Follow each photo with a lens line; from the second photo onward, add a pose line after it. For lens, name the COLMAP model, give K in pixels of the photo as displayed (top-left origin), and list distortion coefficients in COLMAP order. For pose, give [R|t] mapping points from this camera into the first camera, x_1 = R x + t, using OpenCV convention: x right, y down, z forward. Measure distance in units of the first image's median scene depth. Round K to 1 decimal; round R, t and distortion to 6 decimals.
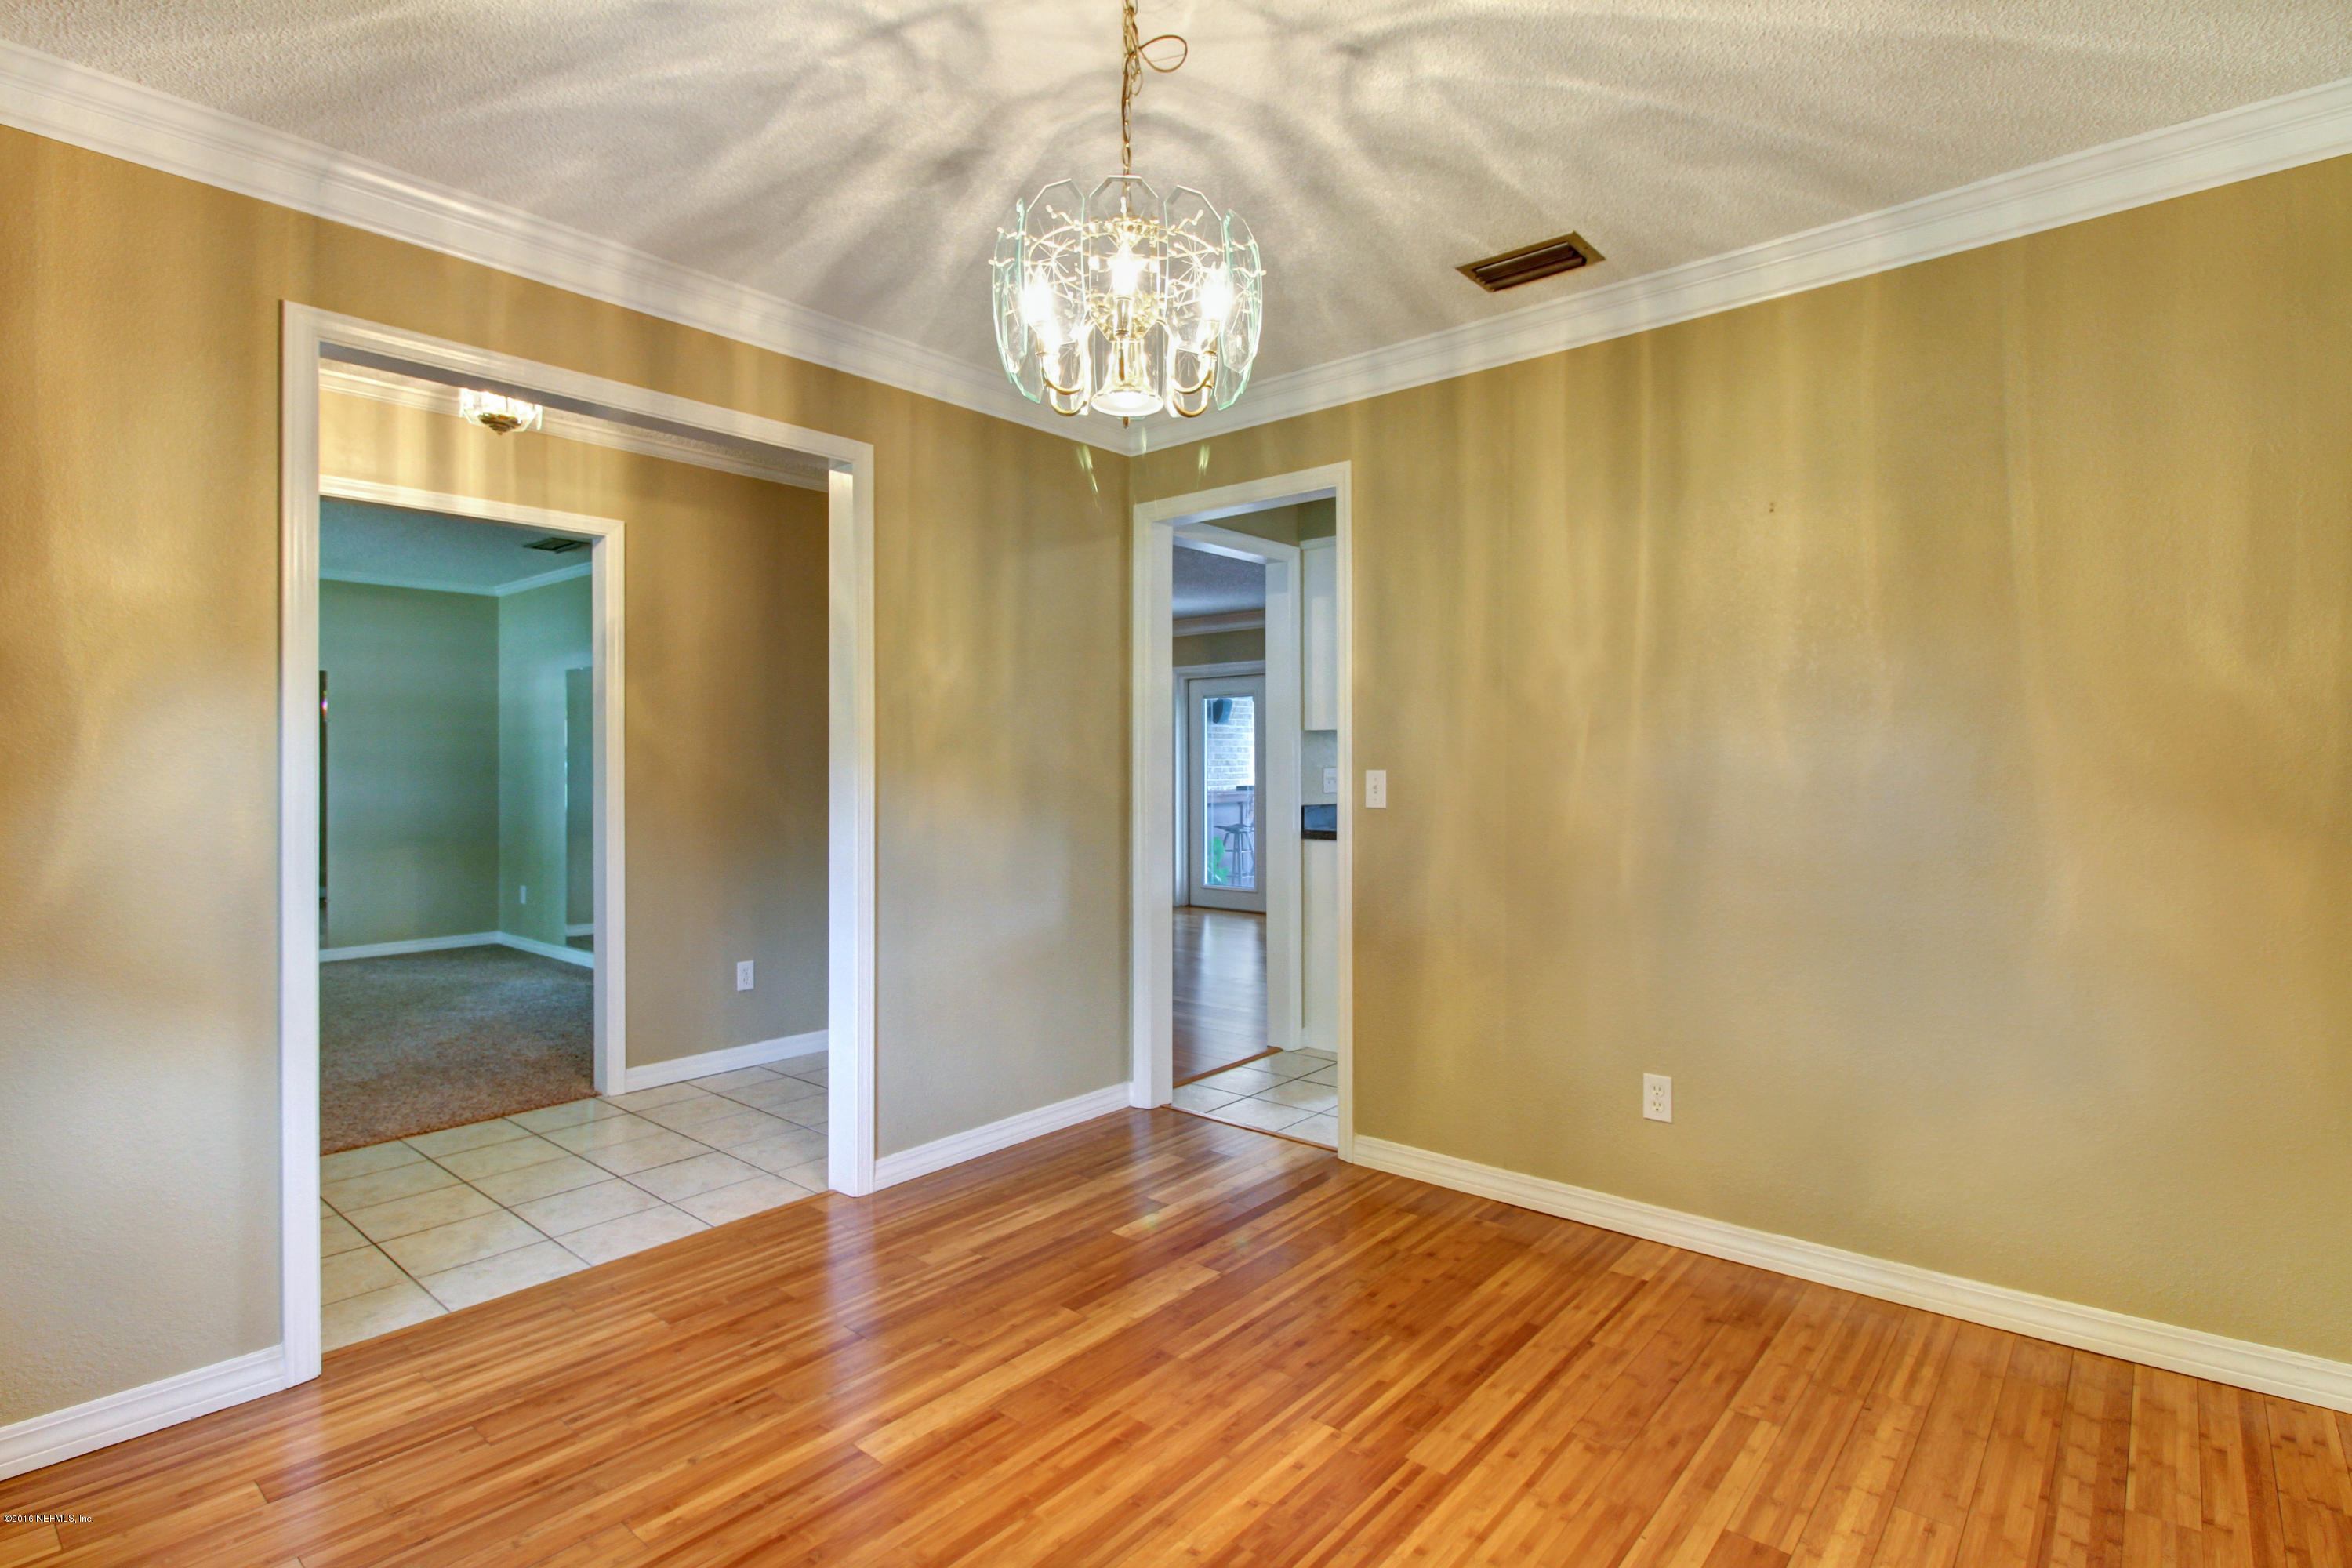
lens RADIAL K [[1150.1, 0, 1186.3], [0, 1150.1, 766.5], [0, 0, 1]] dist [-0.026535, -0.000522]
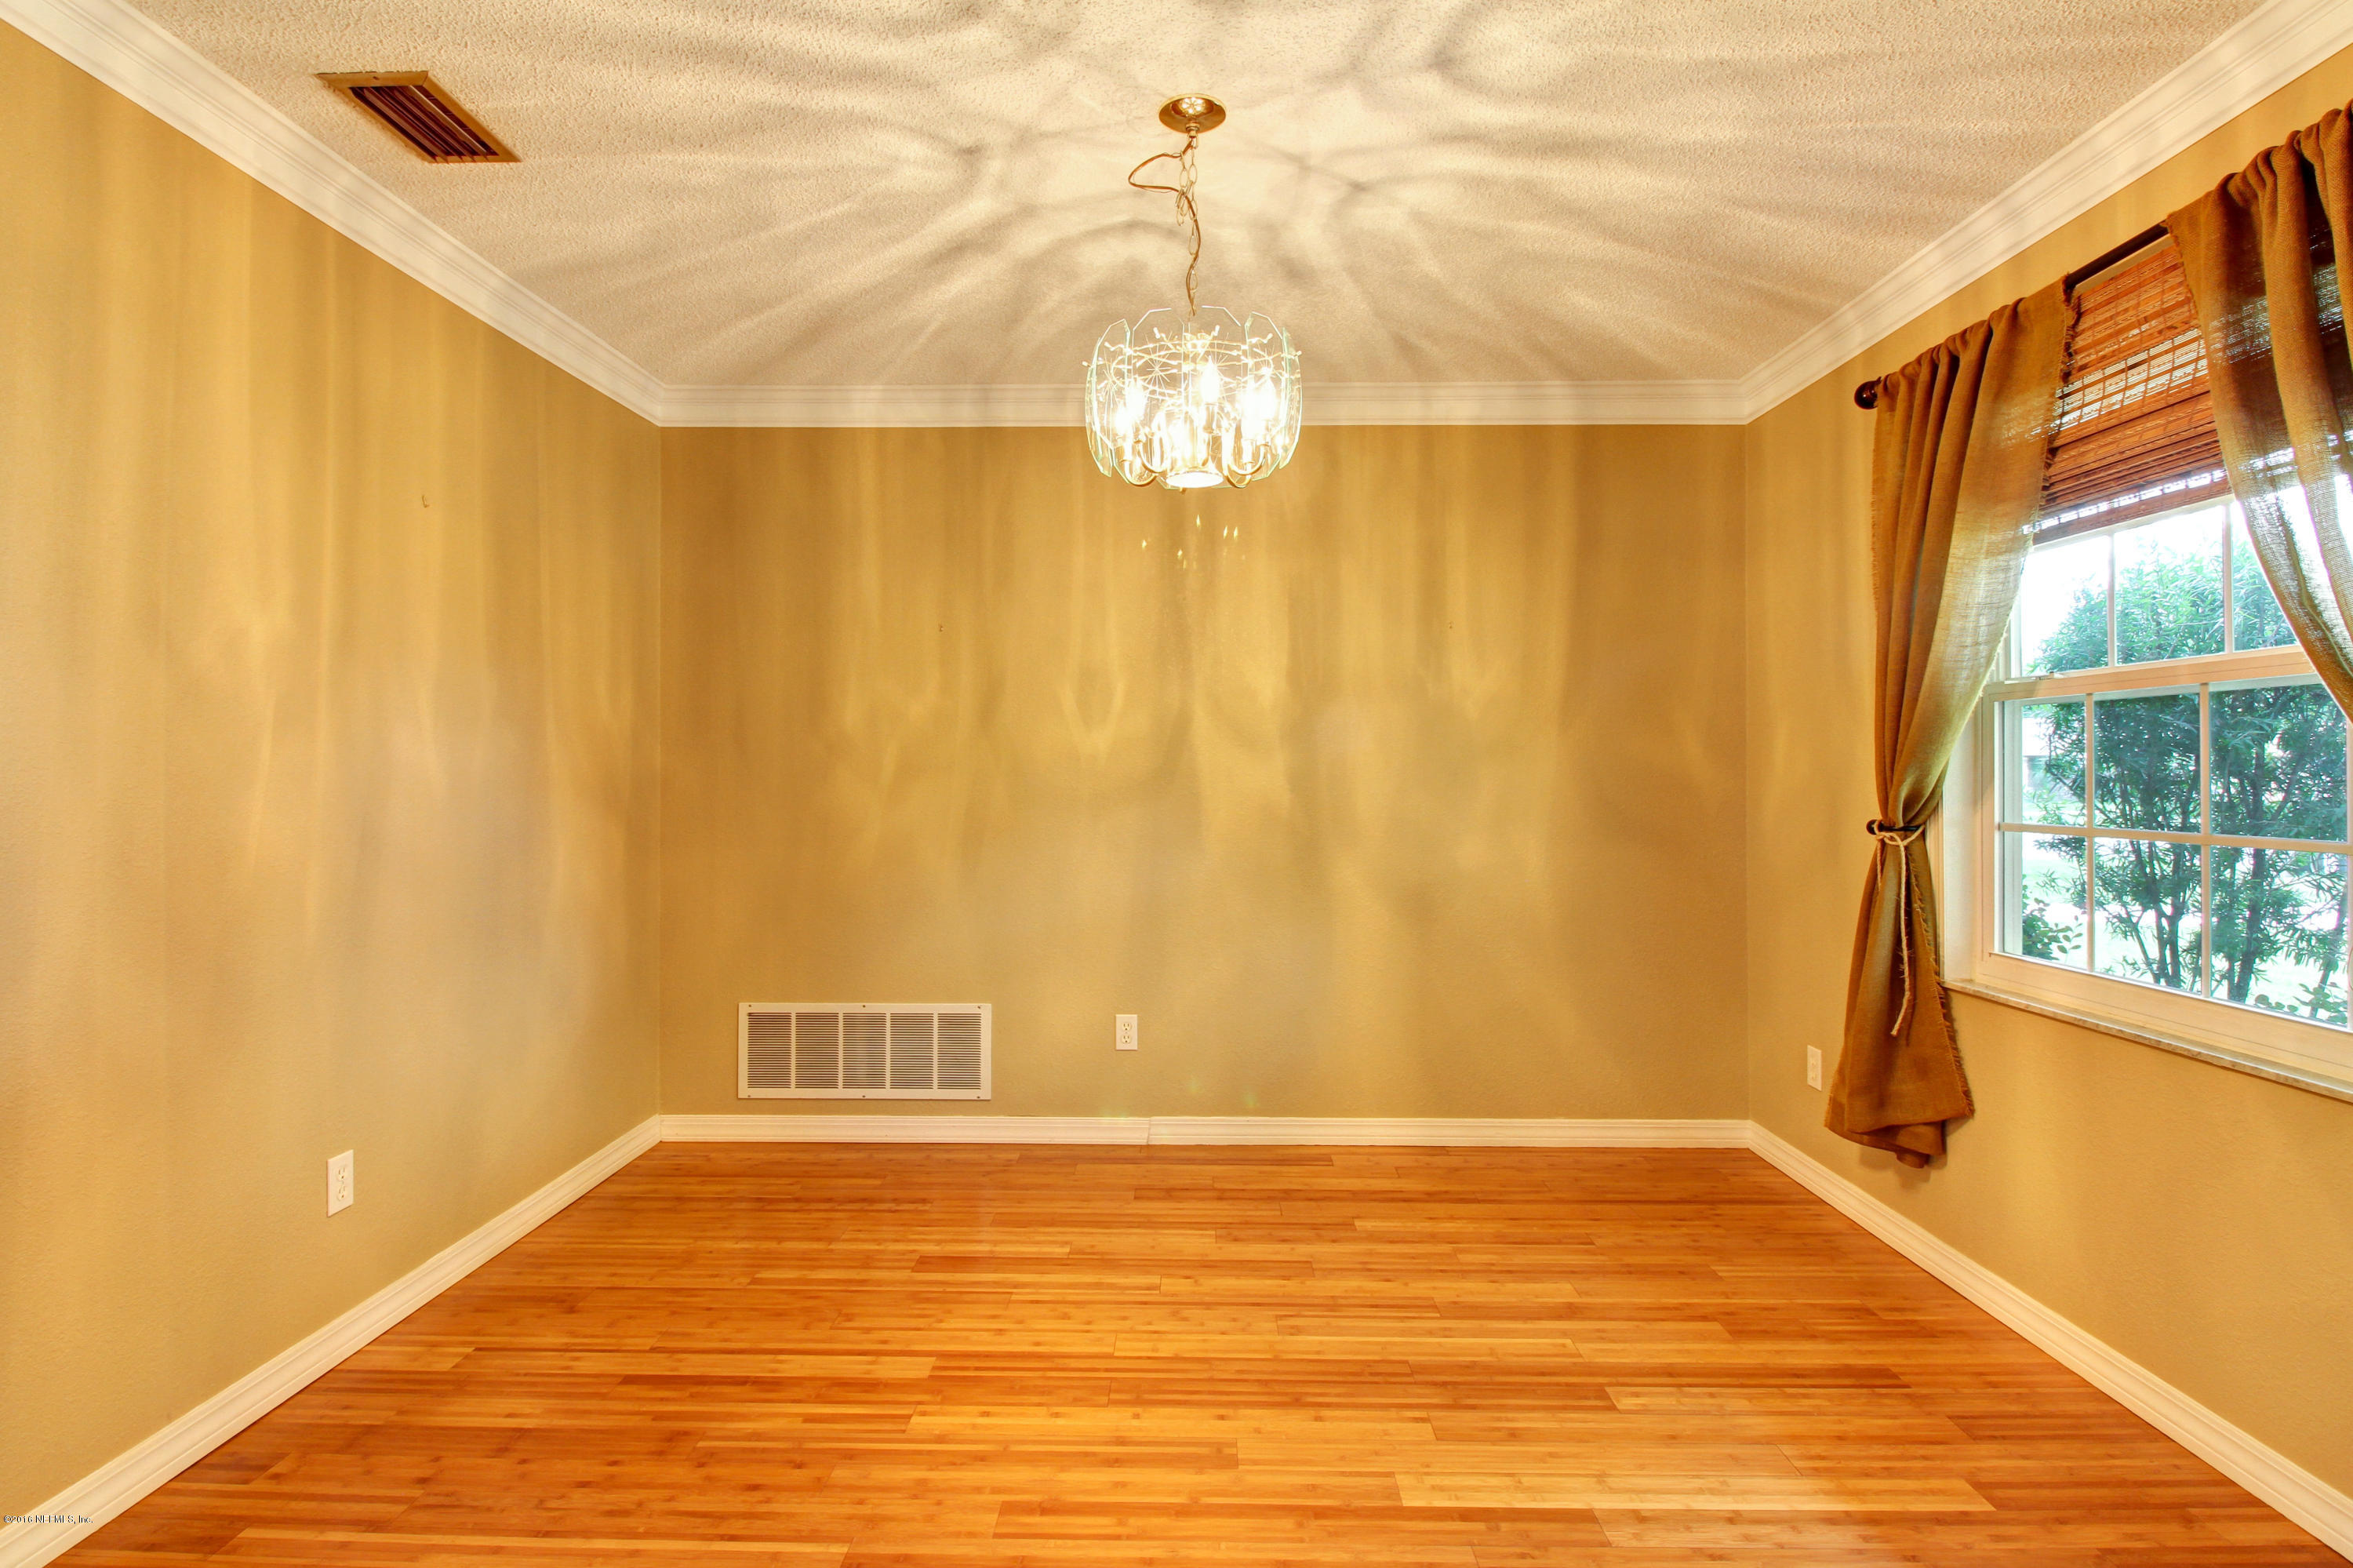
lens RADIAL K [[1161.4, 0, 1163.0], [0, 1161.4, 769.6], [0, 0, 1]] dist [-0.000376, -0.001214]
pose [[-0.624782, 0.003553, 0.780791, -0.757128], [0.000328, 0.999991, -0.004288, 0.001595], [-0.780799, -0.002424, -0.624778, 1.346092]]
